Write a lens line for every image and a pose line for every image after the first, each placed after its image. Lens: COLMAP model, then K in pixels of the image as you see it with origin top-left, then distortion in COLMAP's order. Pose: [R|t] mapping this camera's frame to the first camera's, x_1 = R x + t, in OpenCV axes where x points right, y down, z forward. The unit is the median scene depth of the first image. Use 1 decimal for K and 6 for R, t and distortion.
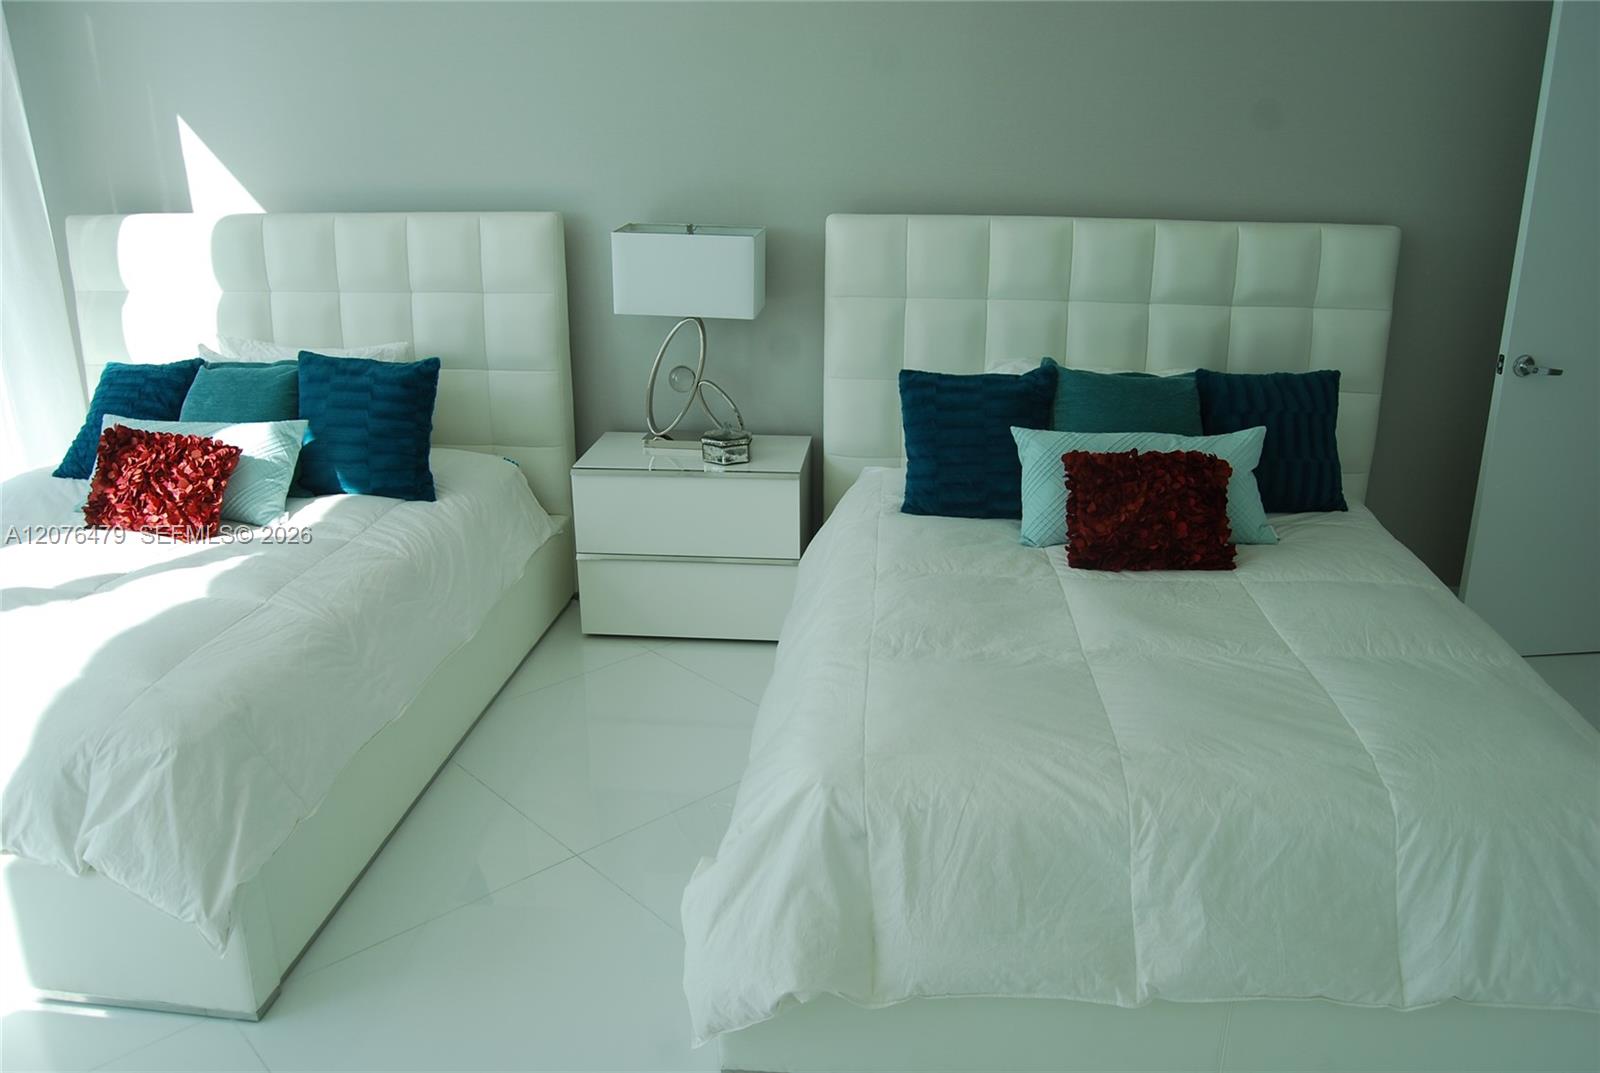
lens RADIAL K [[1255.8, 0, 810.9], [0, 1255.8, 533.5], [0, 0, 1]] dist [-0.096735, 0.039956]
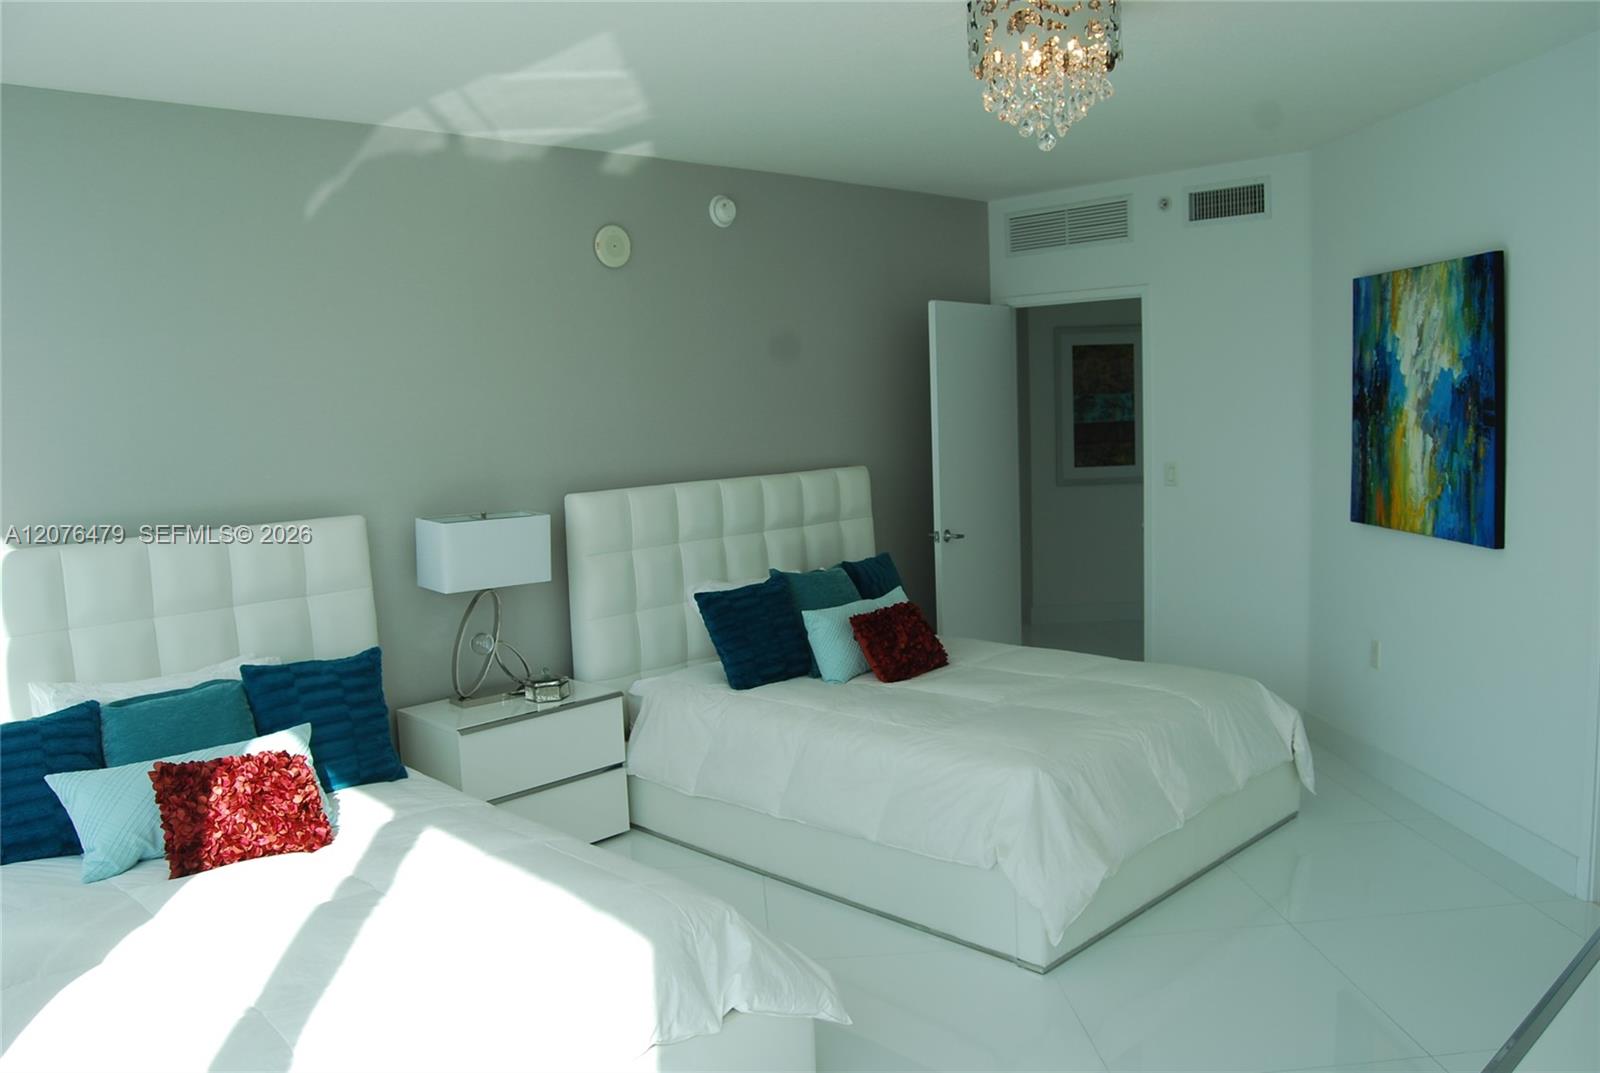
lens RADIAL K [[1255.8, 0, 810.9], [0, 1255.8, 533.5], [0, 0, 1]] dist [-0.096735, 0.039956]
pose [[0.632655, -0.110282, 0.766541, -0.861516], [0.289419, 0.951759, -0.101939, -0.016462], [-0.718321, 0.286344, 0.634053, 0.022430]]
